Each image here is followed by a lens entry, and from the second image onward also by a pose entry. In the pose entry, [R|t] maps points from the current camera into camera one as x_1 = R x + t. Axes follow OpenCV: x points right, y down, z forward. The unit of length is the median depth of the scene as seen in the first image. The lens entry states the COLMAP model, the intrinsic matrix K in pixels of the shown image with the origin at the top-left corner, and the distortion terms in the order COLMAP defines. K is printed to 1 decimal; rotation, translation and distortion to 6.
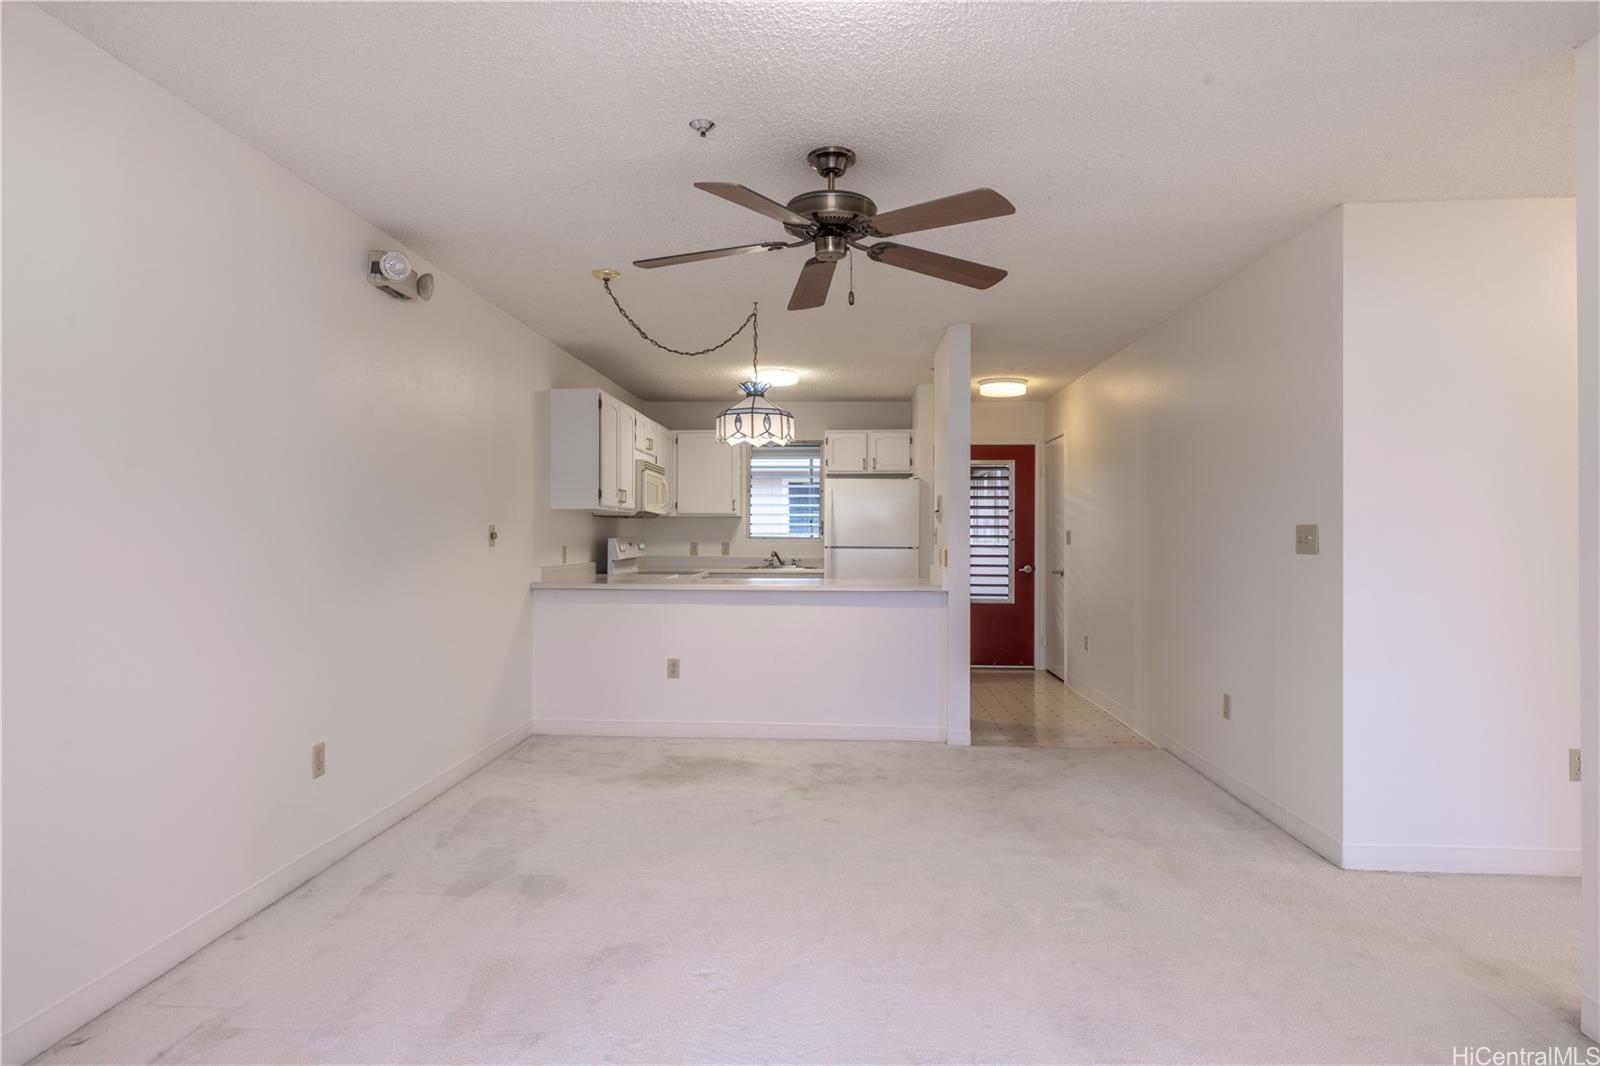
lens RADIAL K [[897.9, 0, 788.7], [0, 897.9, 520.4], [0, 0, 1]] dist [0.002630, -0.002029]
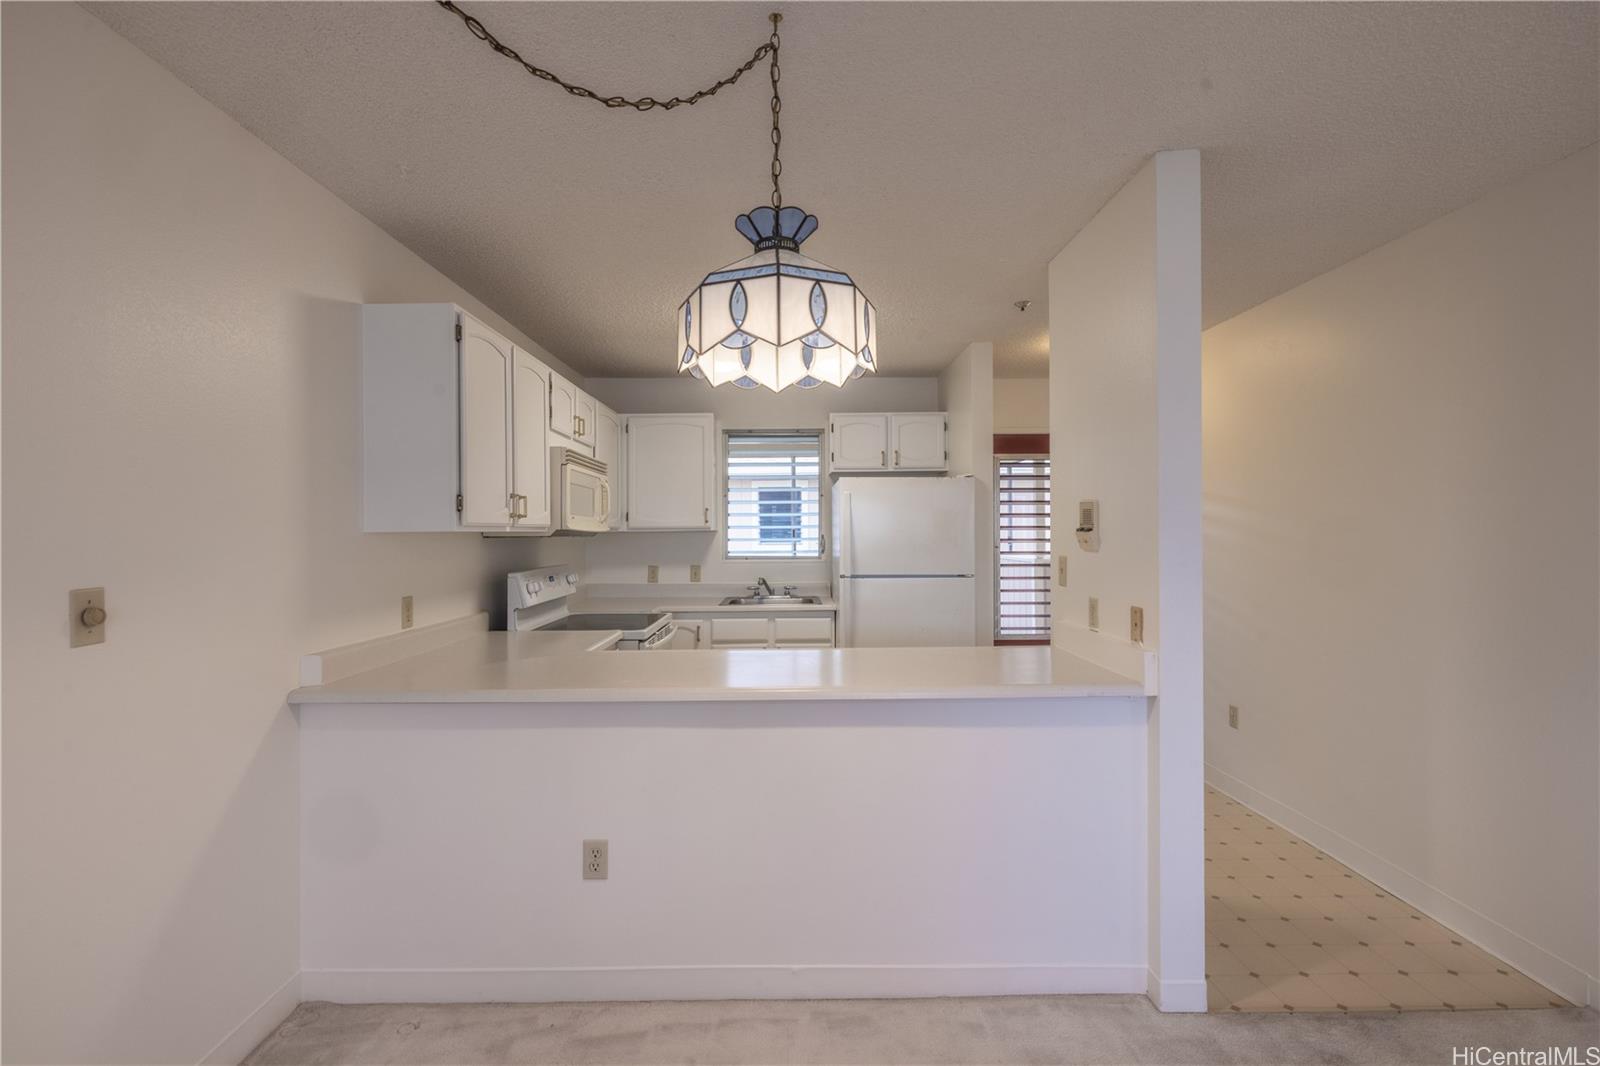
lens RADIAL K [[729.6, 0, 792.2], [0, 729.6, 518.3], [0, 0, 1]] dist [0.000887, 0.000723]
pose [[0.997711, -0.009882, 0.066898, -0.035949], [0.010100, 0.999945, -0.002922, -0.014302], [-0.066865, 0.003591, 0.997756, 0.461656]]
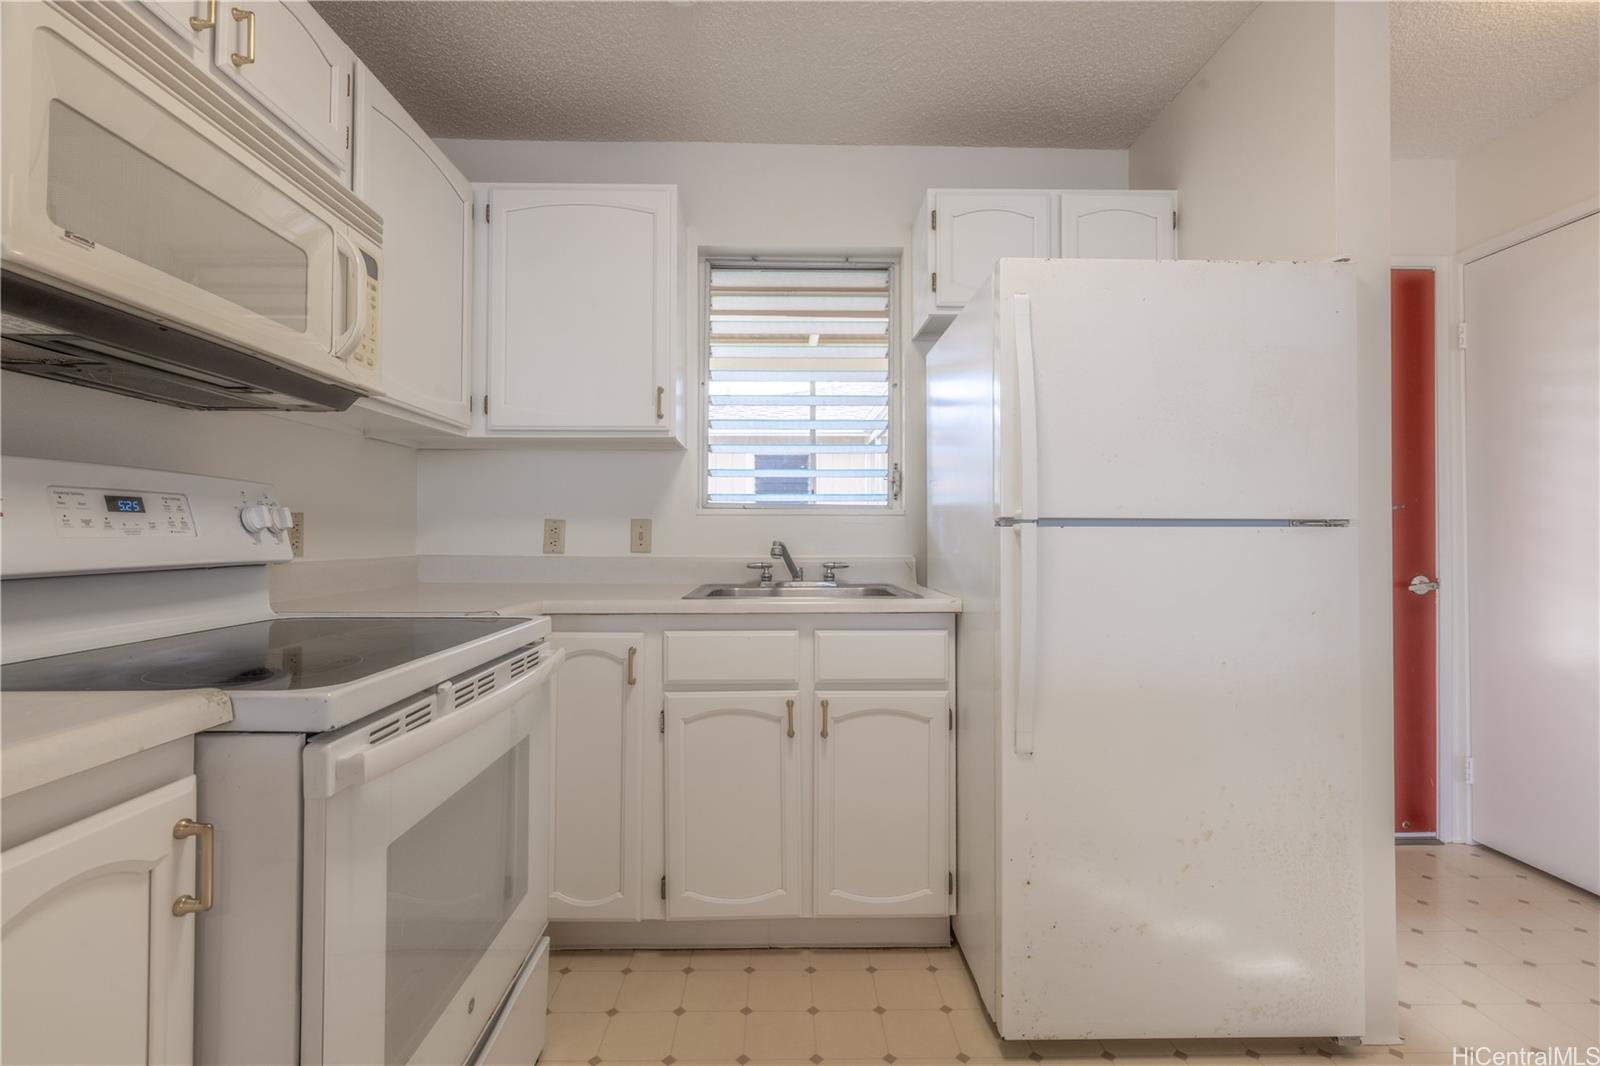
lens RADIAL K [[729.6, 0, 790.8], [0, 729.6, 530.4], [0, 0, 1]] dist [0.000887, 0.000723]
pose [[0.996721, -0.002702, 0.080870, -0.039735], [0.001986, 0.999958, 0.008927, 0.032097], [-0.080891, -0.008737, 0.996685, 0.834075]]
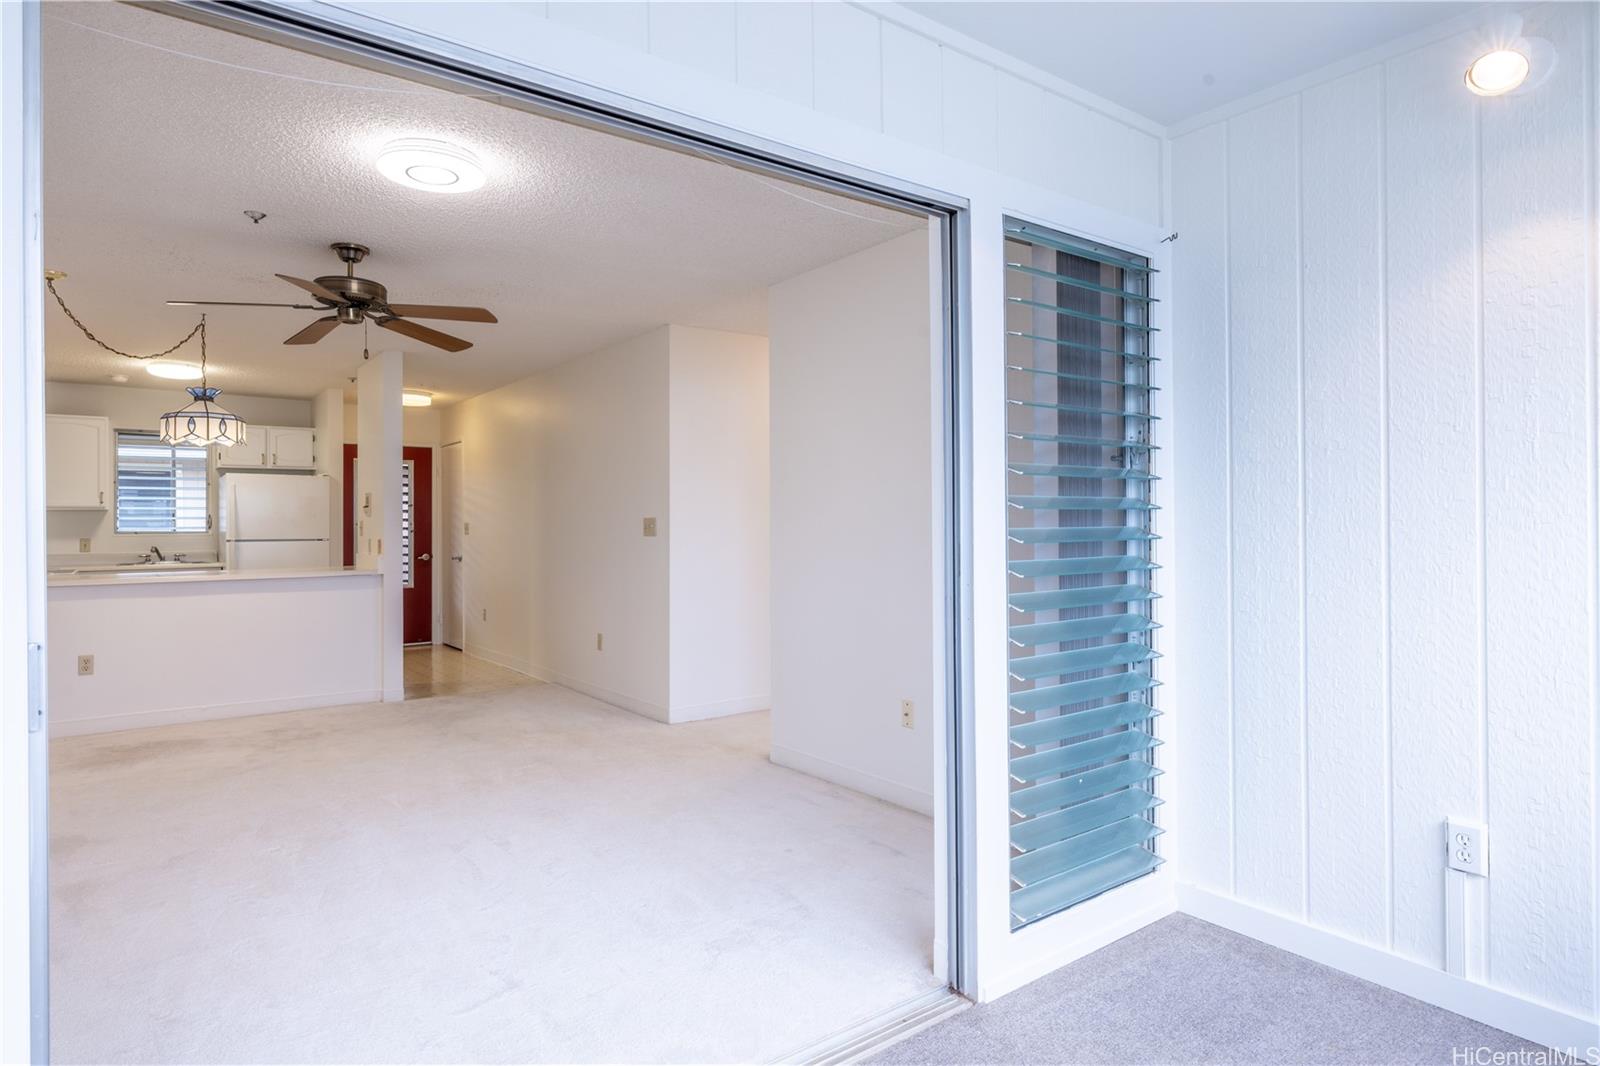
lens RADIAL K [[897.9, 0, 792.5], [0, 897.9, 522.9], [0, 0, 1]] dist [0.002630, -0.002029]
pose [[0.763893, -0.006564, 0.645309, -0.132561], [-0.000826, 0.999938, 0.011149, -0.002155], [-0.645342, -0.009050, 0.763840, -0.195990]]
